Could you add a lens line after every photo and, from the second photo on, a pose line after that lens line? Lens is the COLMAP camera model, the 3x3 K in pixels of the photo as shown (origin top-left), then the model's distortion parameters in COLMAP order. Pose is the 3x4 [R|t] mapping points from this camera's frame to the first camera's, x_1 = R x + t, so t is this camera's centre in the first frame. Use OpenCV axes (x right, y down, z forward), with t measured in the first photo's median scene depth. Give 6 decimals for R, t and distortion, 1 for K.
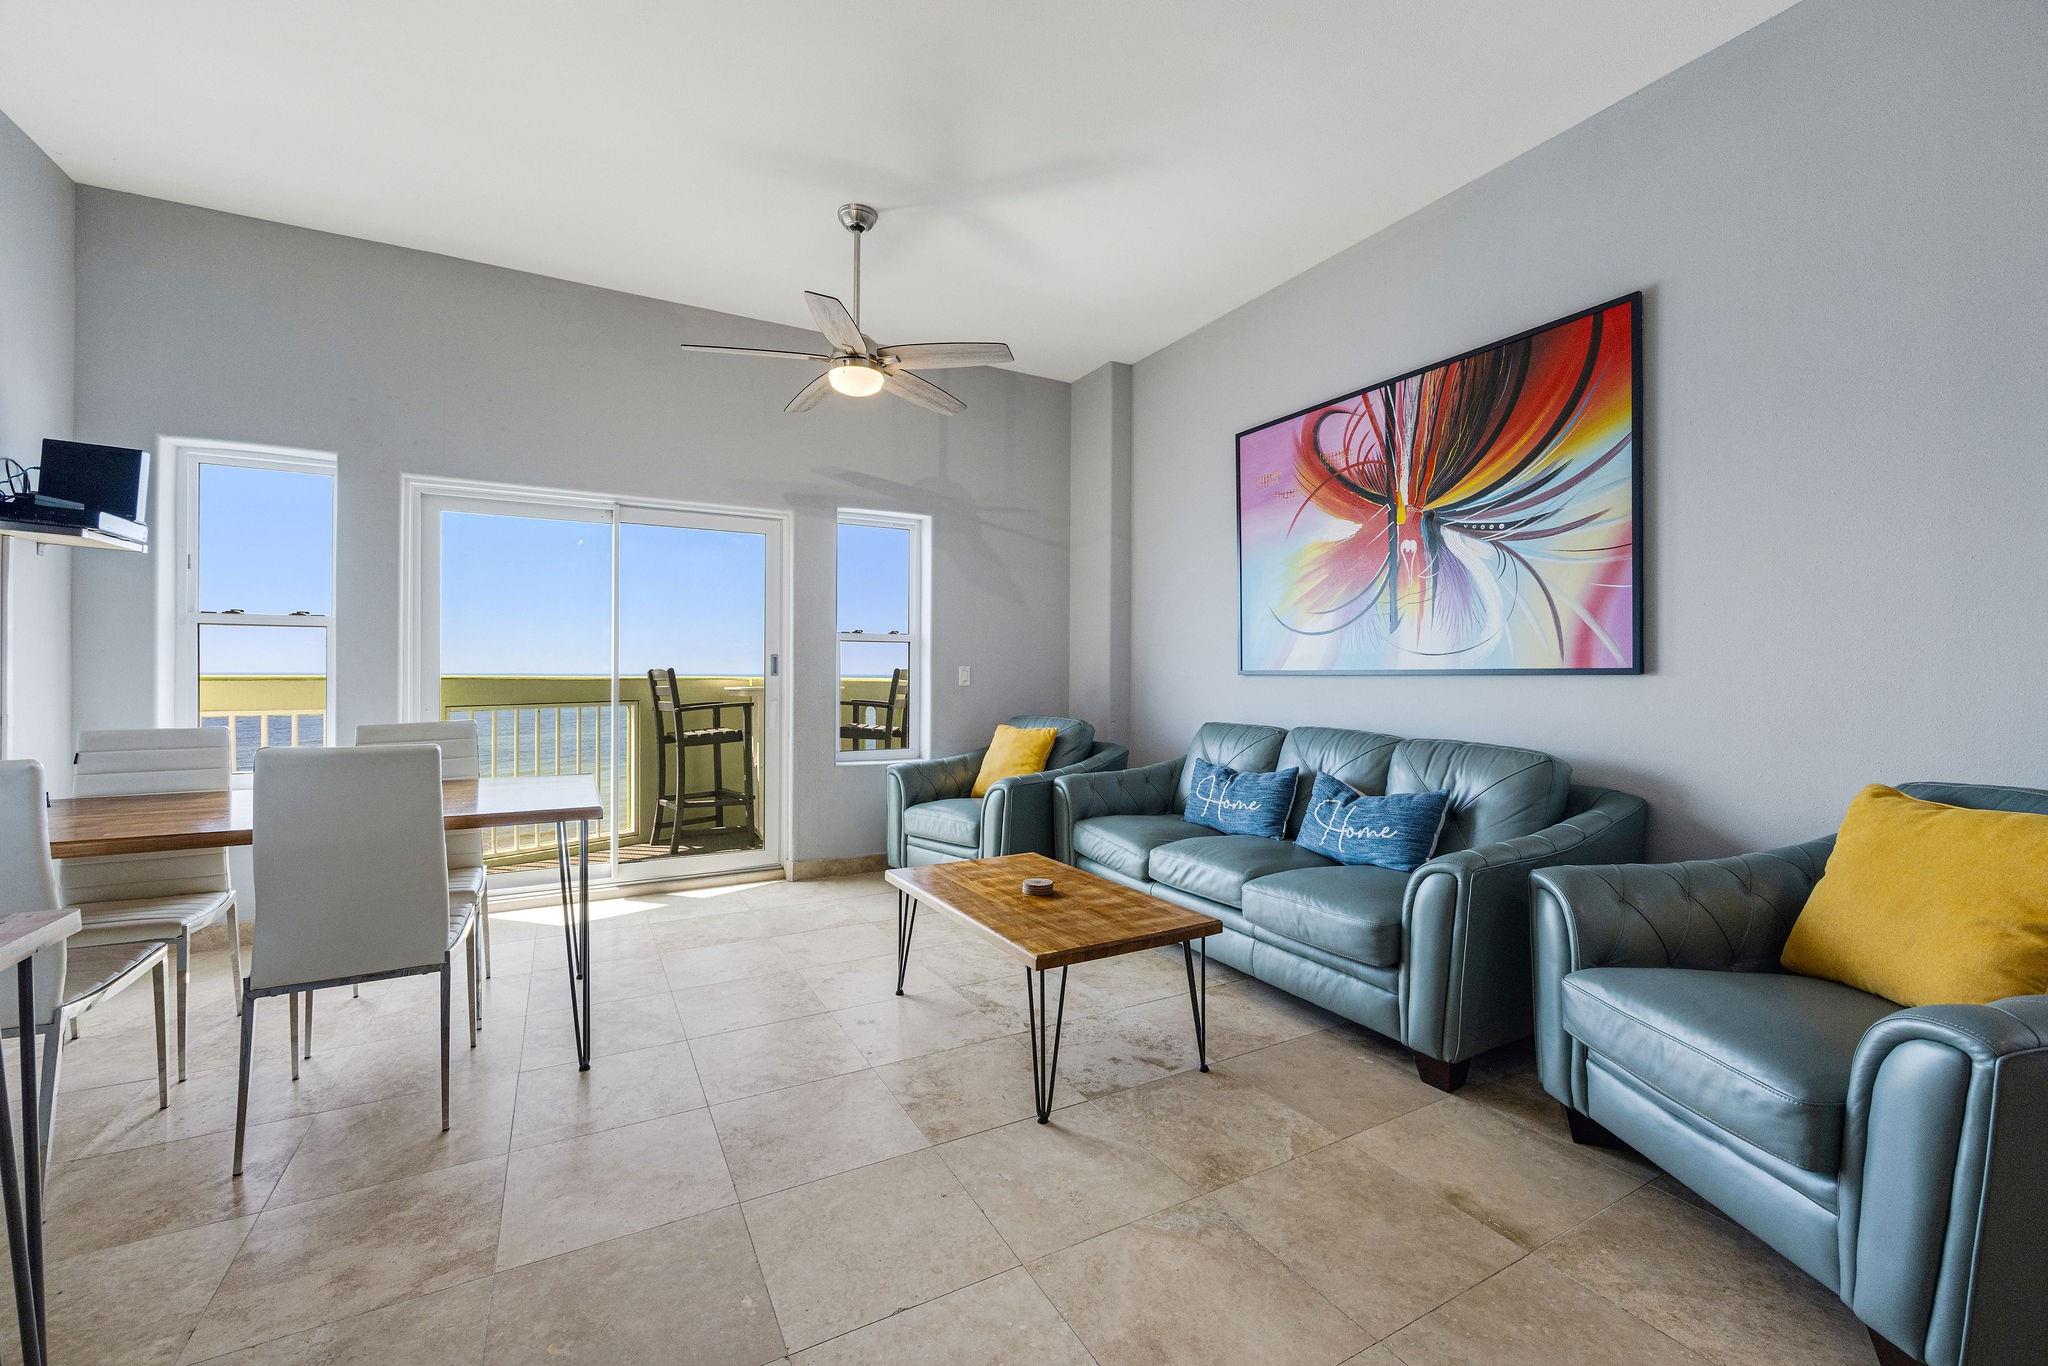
lens RADIAL K [[825.9, 0, 1015.3], [0, 825.9, 673.2], [0, 0, 1]] dist [-0.001689, -0.000171]
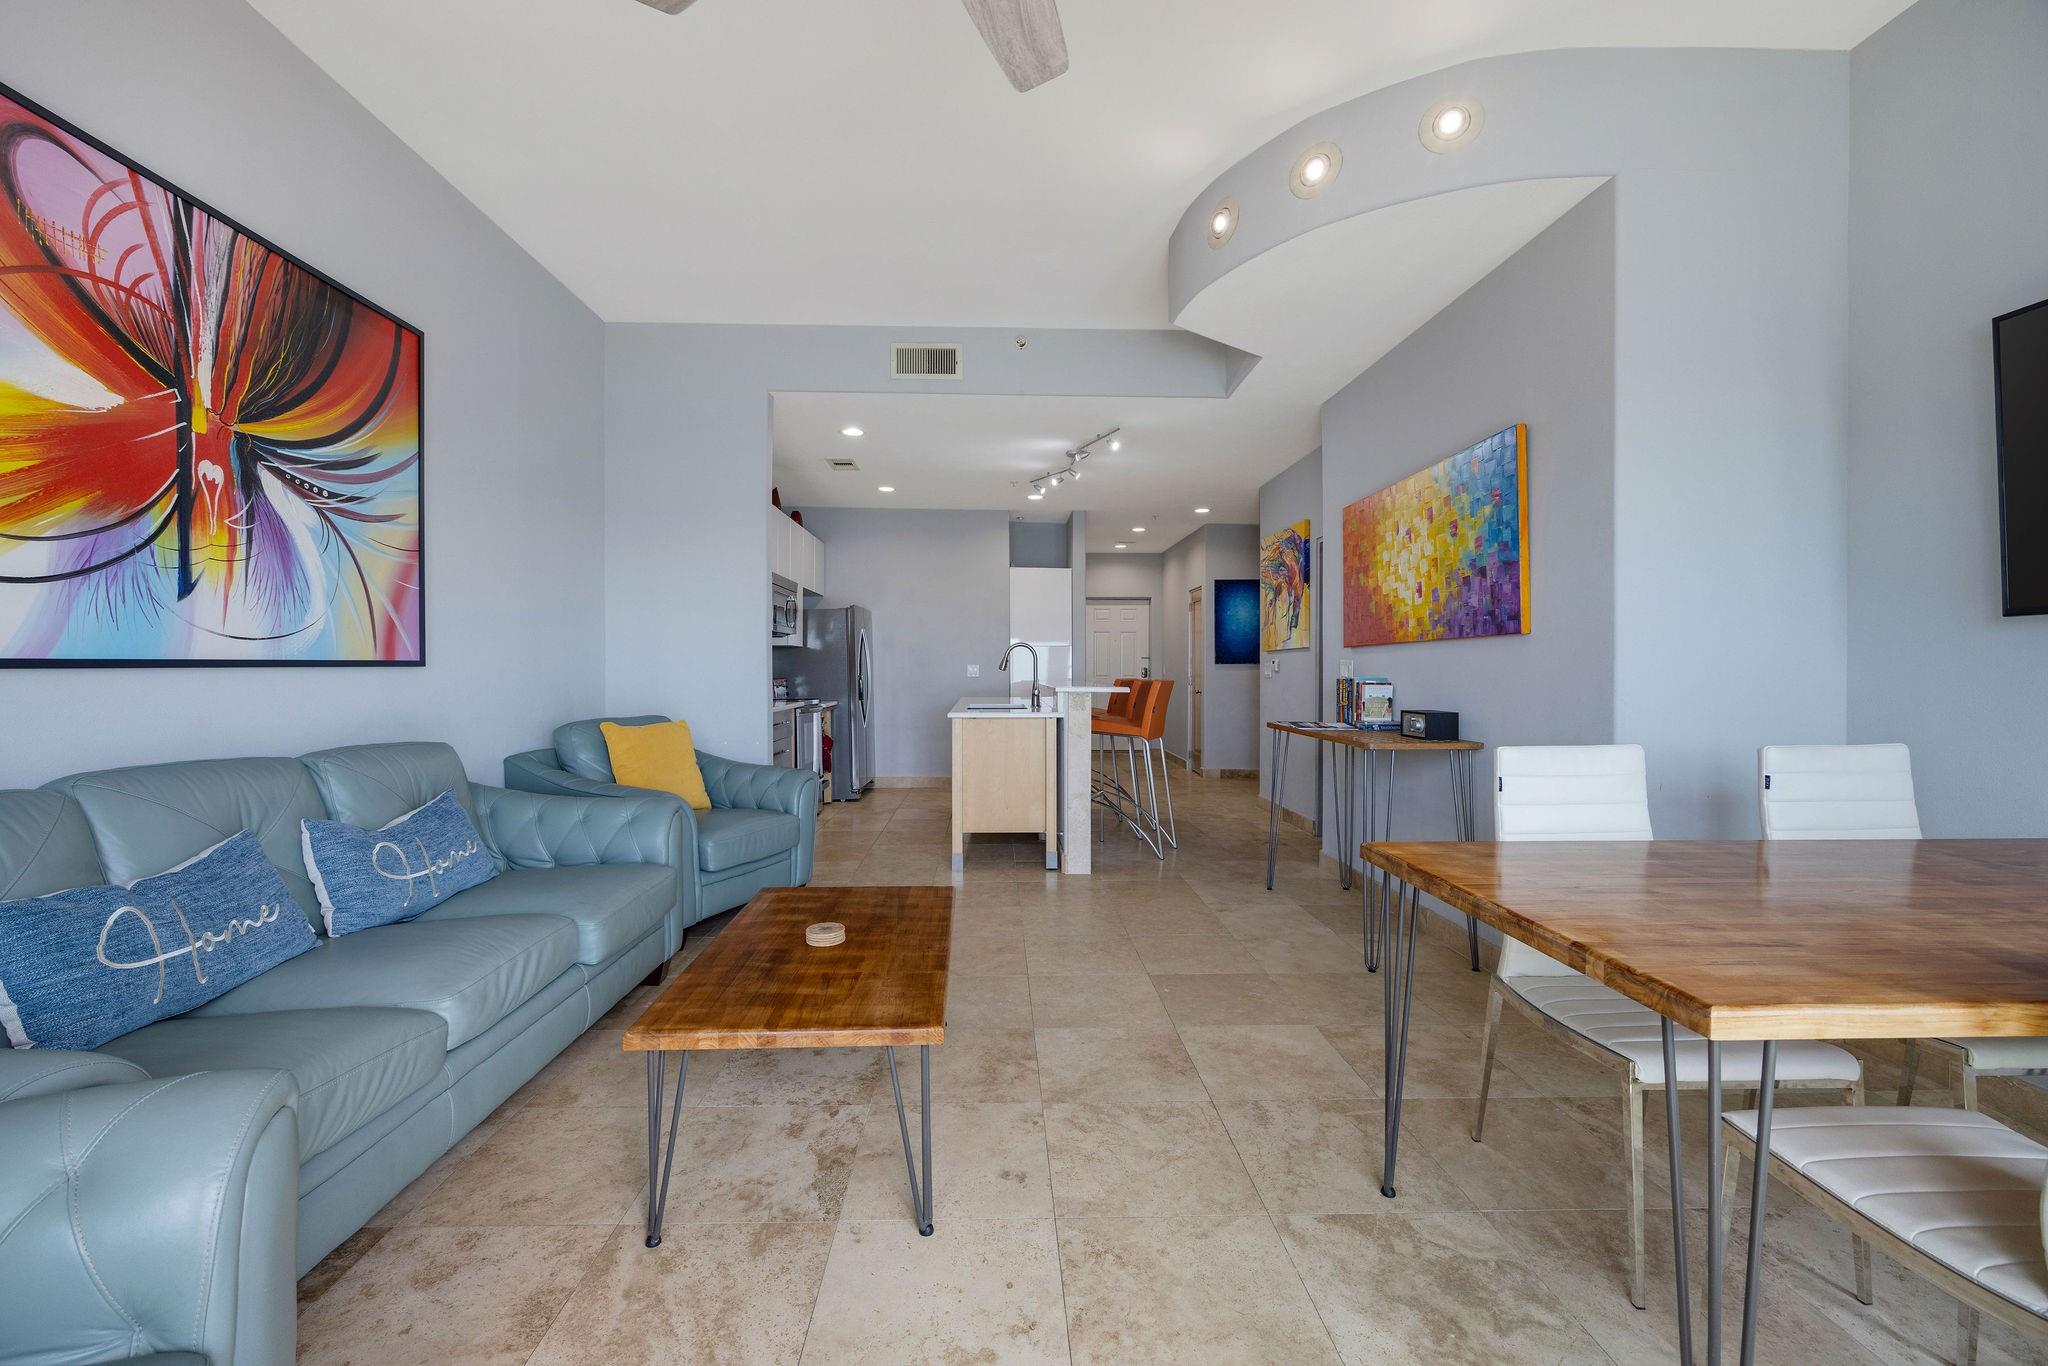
lens RADIAL K [[810.5, 0, 1016.4], [0, 810.5, 673.6], [0, 0, 1]] dist [0.000027, 0.000019]
pose [[-0.891353, -0.006496, 0.453264, -0.369640], [-0.003158, 0.999962, 0.008121, -0.000237], [-0.453299, 0.005807, -0.891340, 1.217224]]
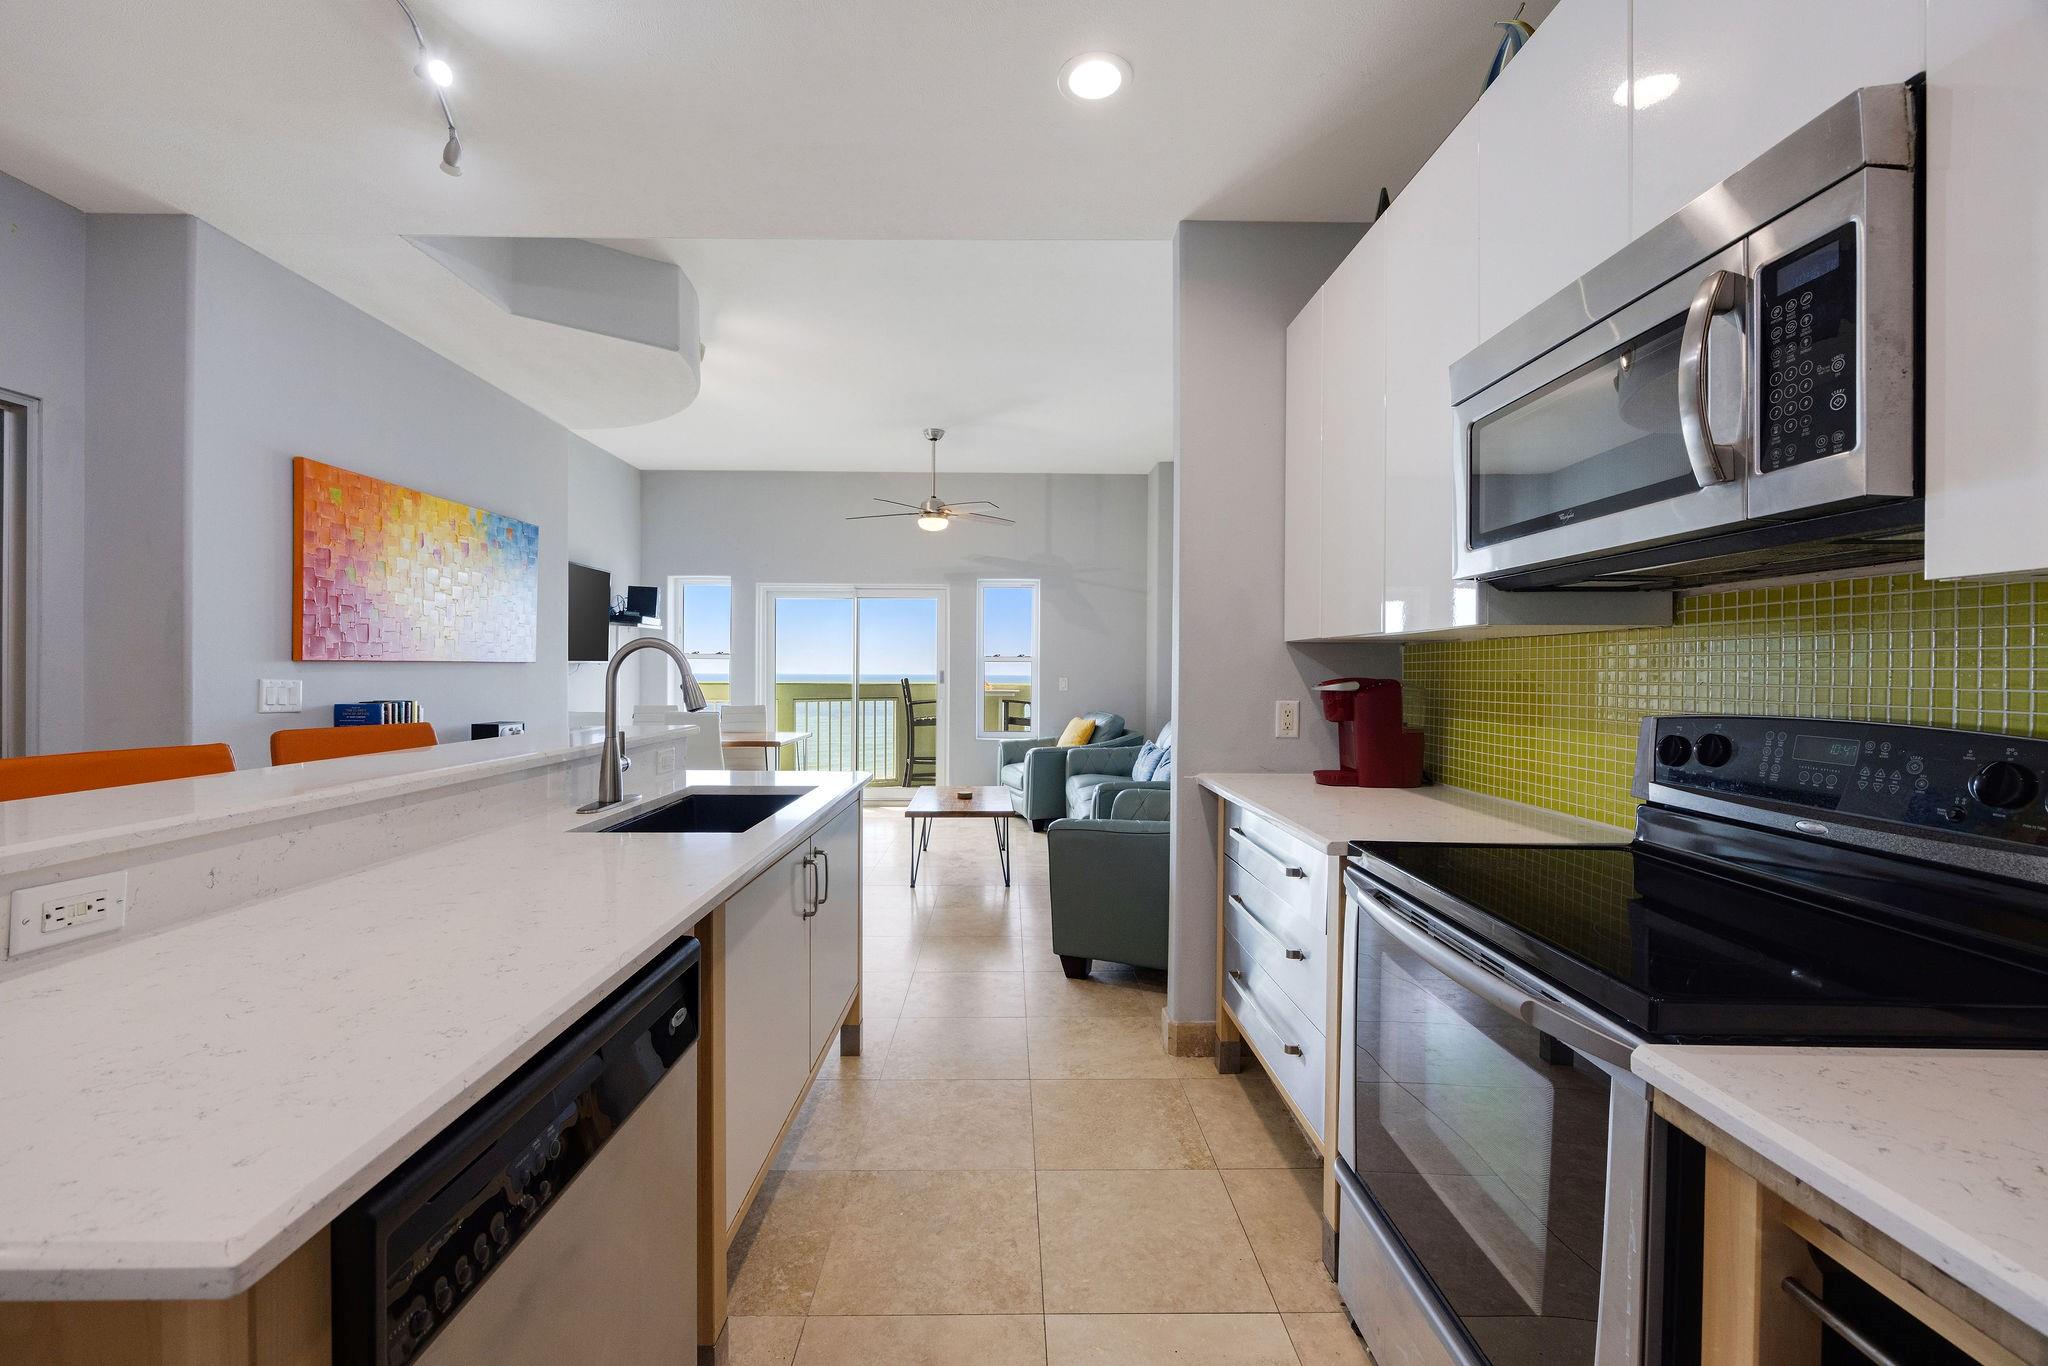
lens RADIAL K [[817.1, 0, 1016.6], [0, 817.1, 679.7], [0, 0, 1]] dist [-0.007789, 0.000584]
pose [[0.882124, 0.006096, -0.470979, 0.784721], [-0.003201, 0.999971, 0.006948, -0.020115], [0.471007, -0.004622, 0.882117, -0.485897]]
